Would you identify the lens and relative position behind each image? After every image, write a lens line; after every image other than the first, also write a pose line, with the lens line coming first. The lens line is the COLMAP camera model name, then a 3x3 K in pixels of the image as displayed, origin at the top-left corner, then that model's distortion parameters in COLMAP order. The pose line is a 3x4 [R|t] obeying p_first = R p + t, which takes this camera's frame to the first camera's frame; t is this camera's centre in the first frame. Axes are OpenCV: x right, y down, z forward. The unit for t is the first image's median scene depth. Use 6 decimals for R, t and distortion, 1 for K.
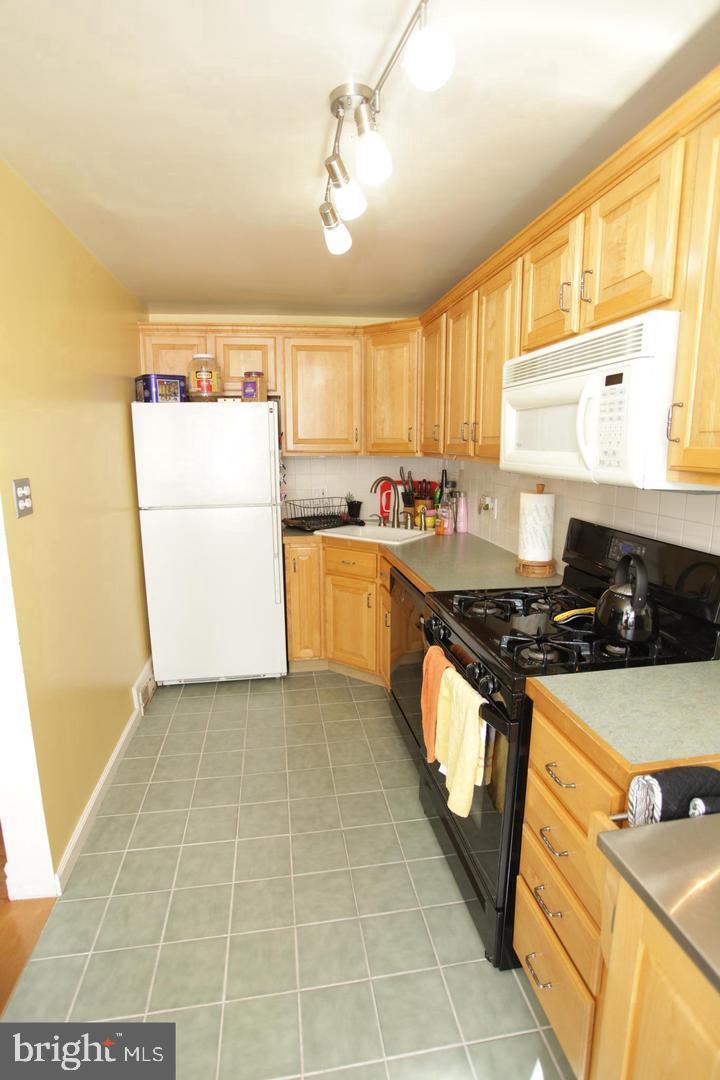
lens RADIAL K [[532.3, 0, 356.6], [0, 532.3, 544.6], [0, 0, 1]] dist [-0.055572, 0.019809]
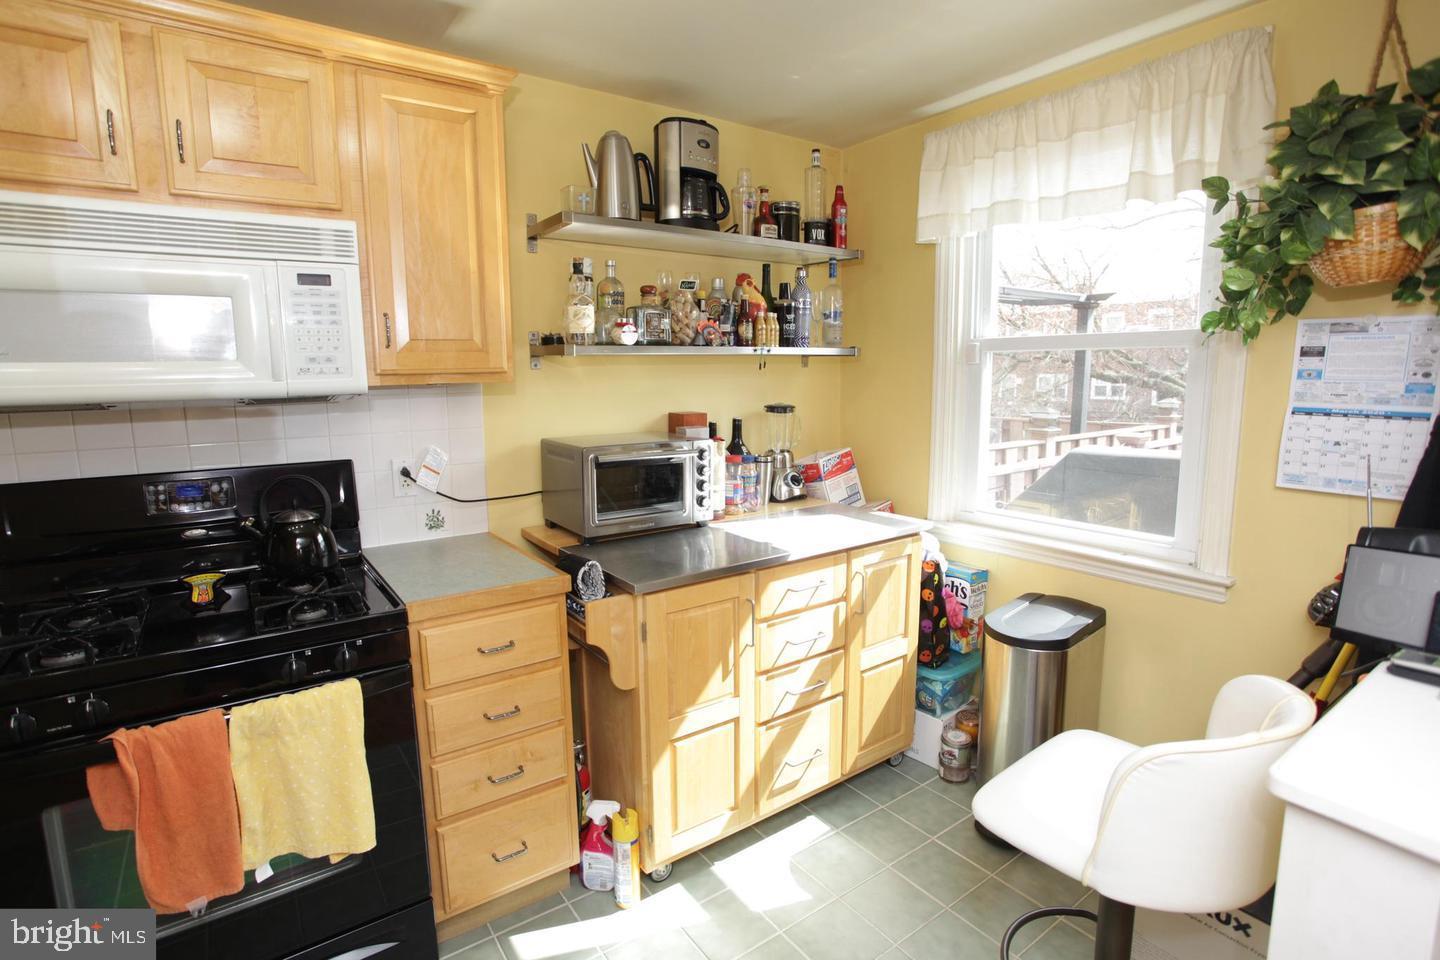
lens RADIAL K [[709.7, 0, 716.8], [0, 709.7, 473.1], [0, 0, 1]] dist [-0.055572, 0.019809]
pose [[-0.436337, -0.117505, 0.892078, -0.405687], [0.186790, 0.958008, 0.217553, -0.053116], [-0.880181, 0.261558, -0.396066, 0.408074]]
